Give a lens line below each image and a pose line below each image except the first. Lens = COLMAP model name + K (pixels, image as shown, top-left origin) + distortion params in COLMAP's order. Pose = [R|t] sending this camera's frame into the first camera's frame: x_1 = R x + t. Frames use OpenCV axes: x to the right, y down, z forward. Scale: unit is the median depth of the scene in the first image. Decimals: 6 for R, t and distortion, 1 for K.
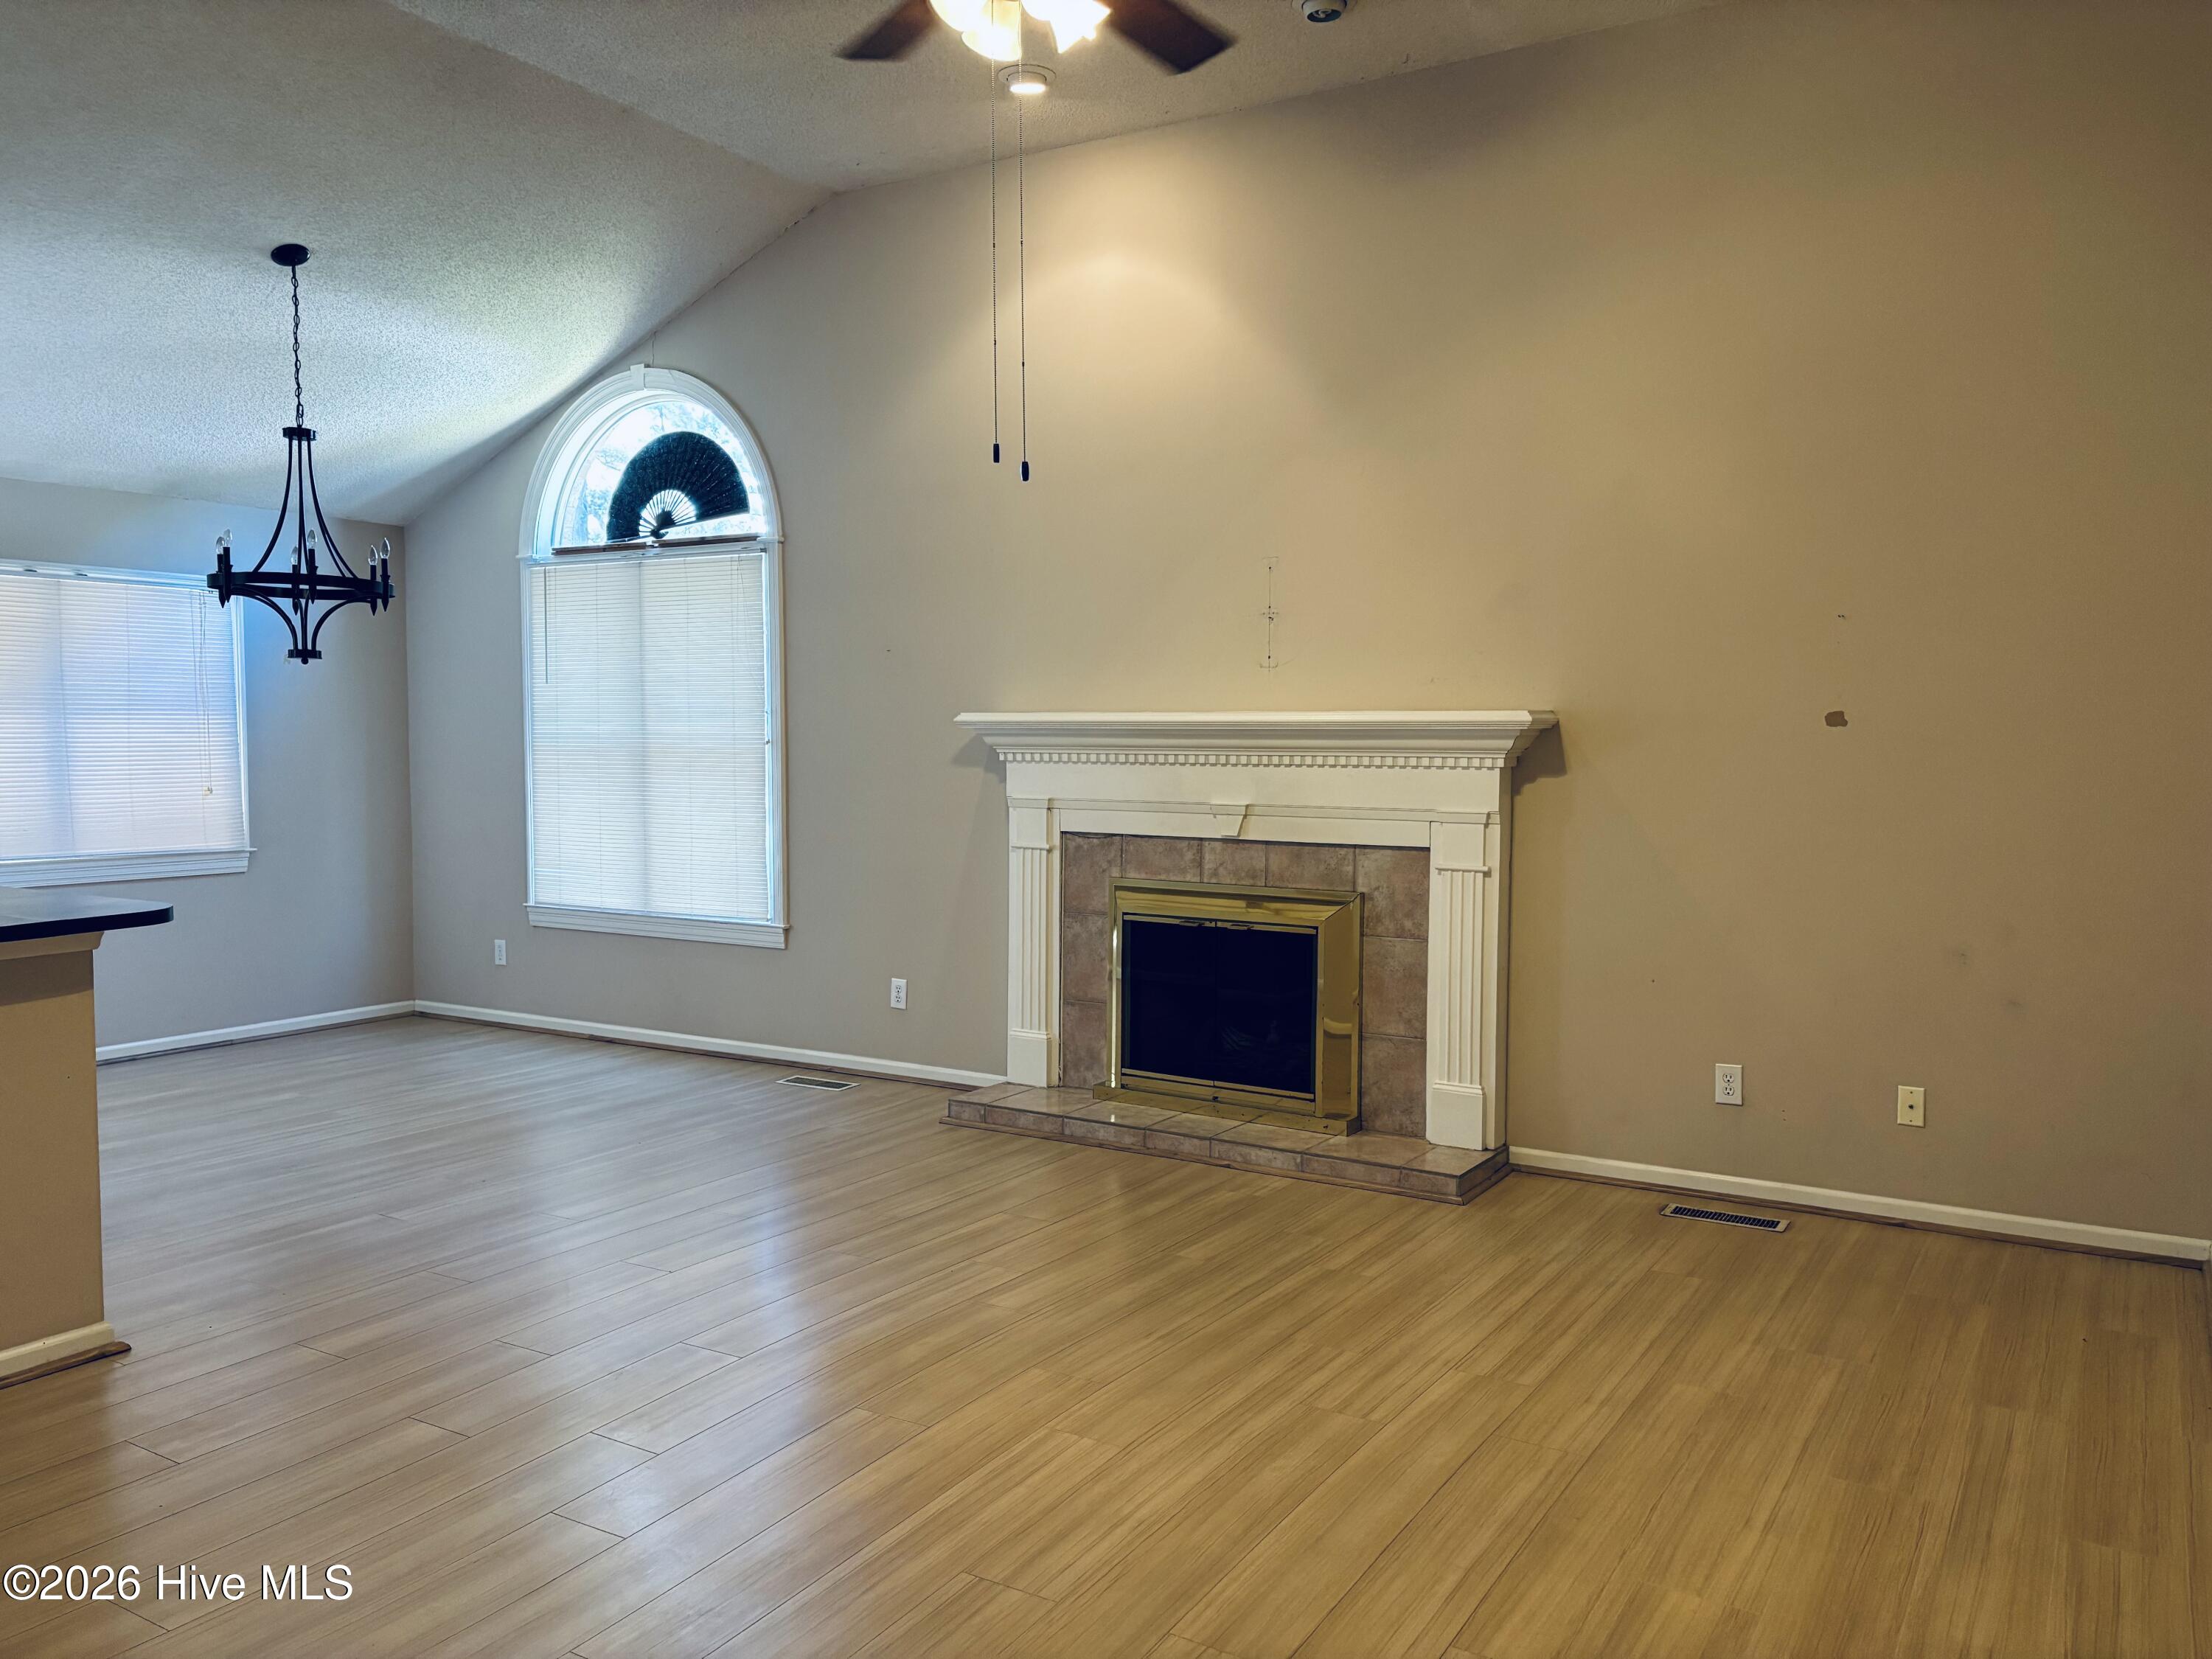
lens RADIAL K [[1679.3, 0, 1098.9], [0, 1679.3, 838.6], [0, 0, 1]] dist [0.023903, 0.018266]
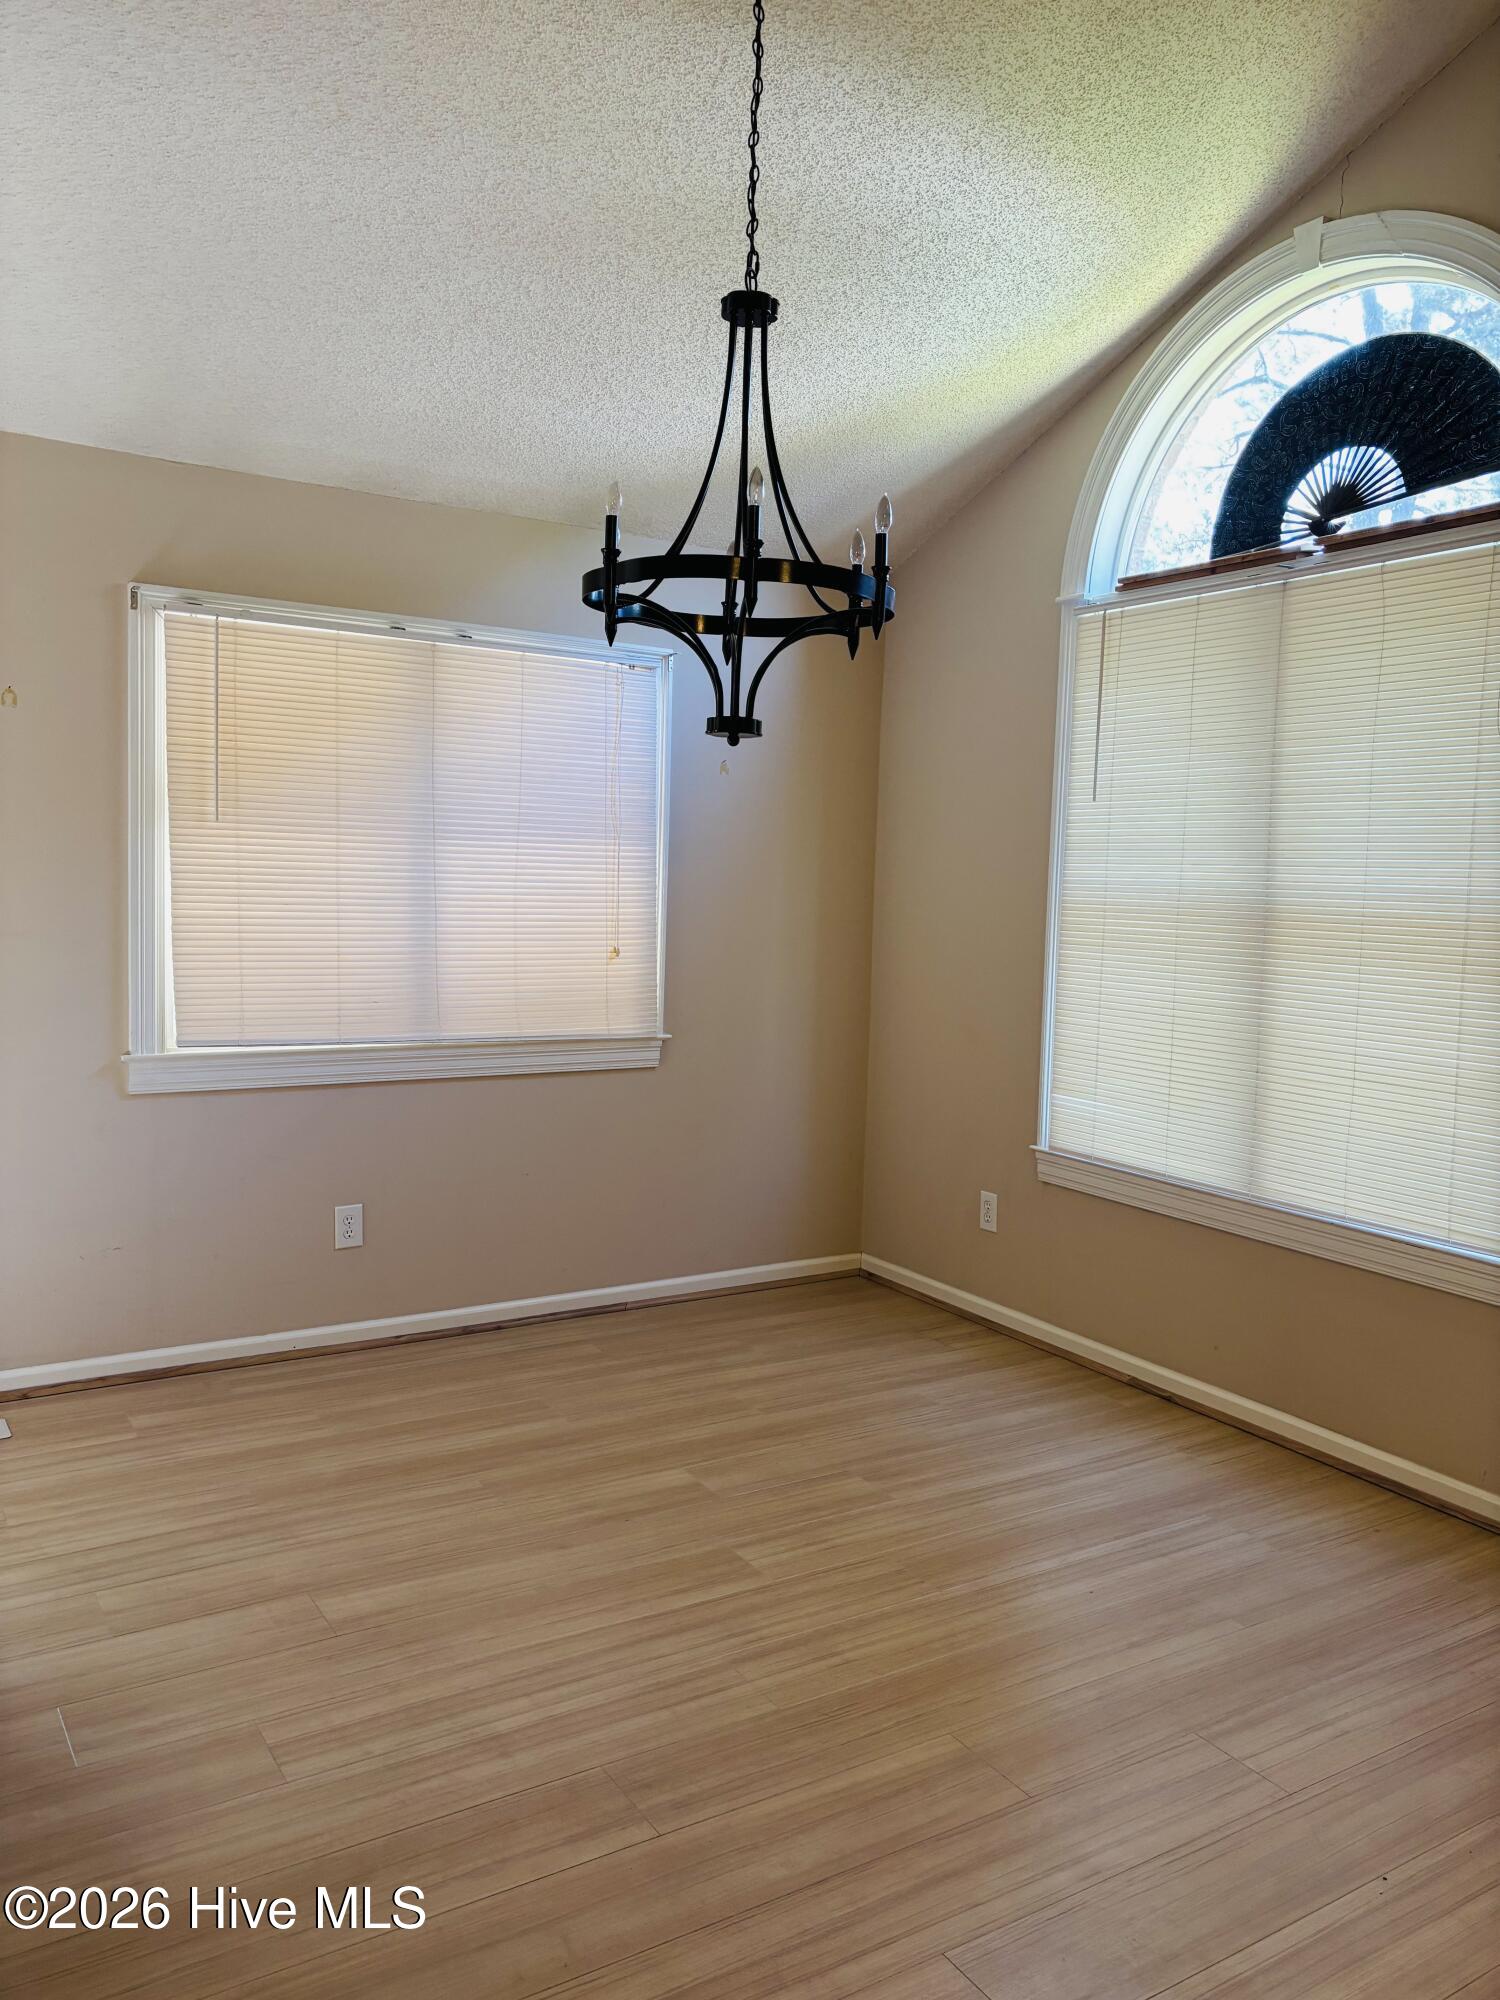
lens RADIAL K [[1518.4, 0, 747.7], [0, 1518.4, 1003.6], [0, 0, 1]] dist [0.023903, 0.018266]
pose [[0.899984, 0.061683, -0.431537, -0.208586], [-0.053927, 0.998088, 0.030198, -0.029628], [0.432575, -0.003907, 0.901589, 0.468737]]
